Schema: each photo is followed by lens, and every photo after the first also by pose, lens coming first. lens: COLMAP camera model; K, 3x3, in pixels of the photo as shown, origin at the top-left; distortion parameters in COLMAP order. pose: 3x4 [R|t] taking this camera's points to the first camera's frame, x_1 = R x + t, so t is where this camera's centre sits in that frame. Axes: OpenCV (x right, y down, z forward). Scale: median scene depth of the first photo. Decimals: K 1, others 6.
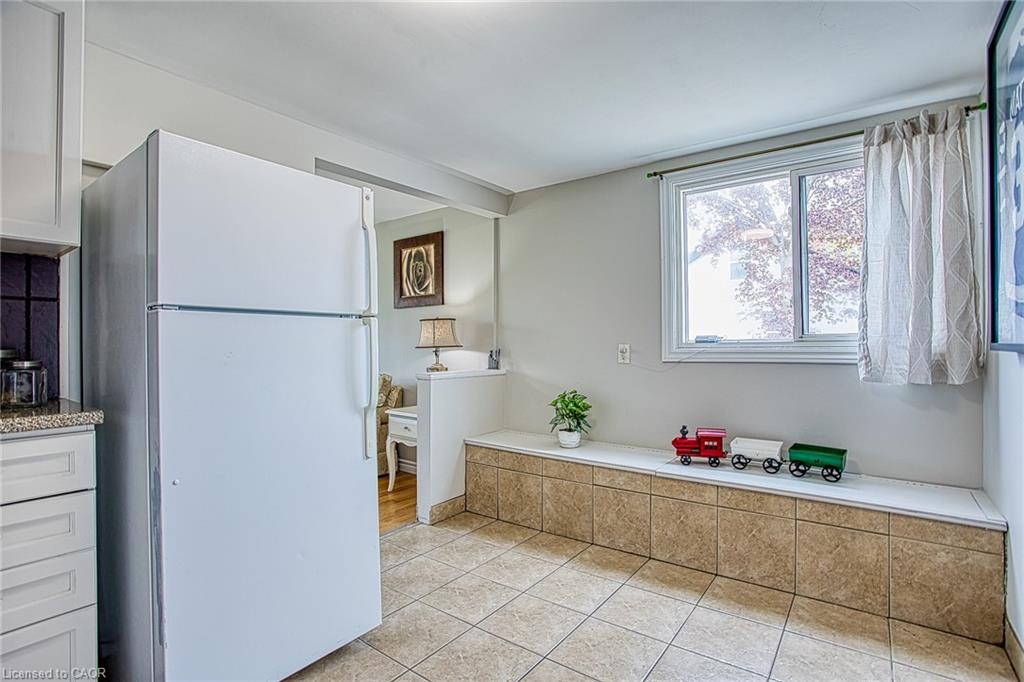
lens RADIAL K [[495.8, 0, 508.5], [0, 495.8, 341.1], [0, 0, 1]] dist [-0.064203, 0.023441]
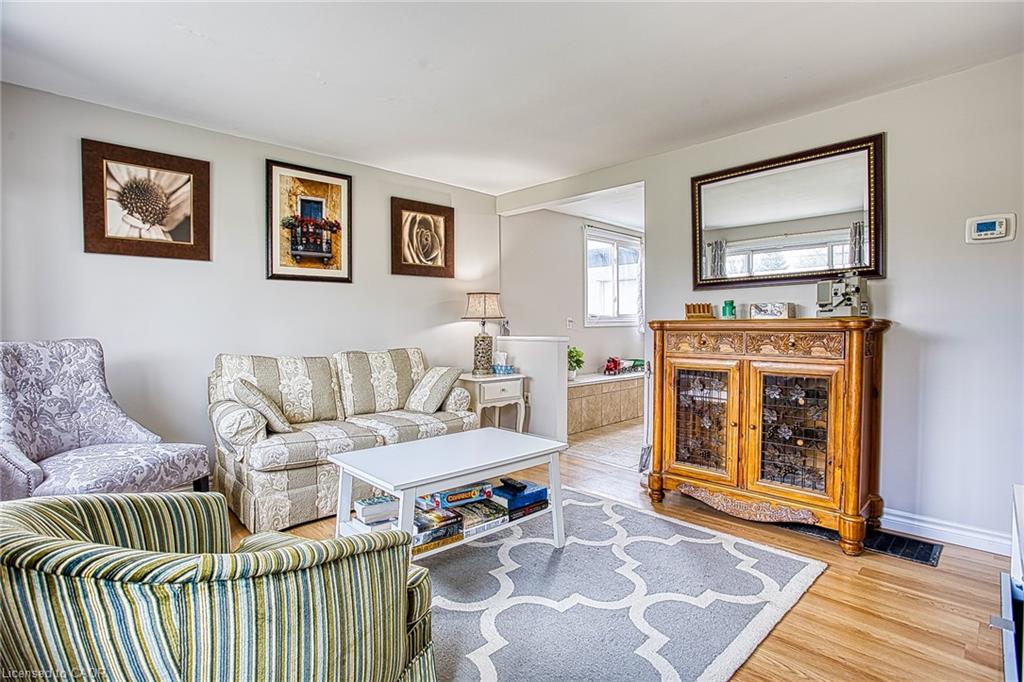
lens RADIAL K [[495.8, 0, 508.5], [0, 495.8, 341.1], [0, 0, 1]] dist [-0.064203, 0.023441]
pose [[0.179743, -0.033077, 0.983157, -1.122741], [-0.002906, 0.999412, 0.034155, 0.023380], [-0.983709, -0.008997, 0.179541, 0.676230]]
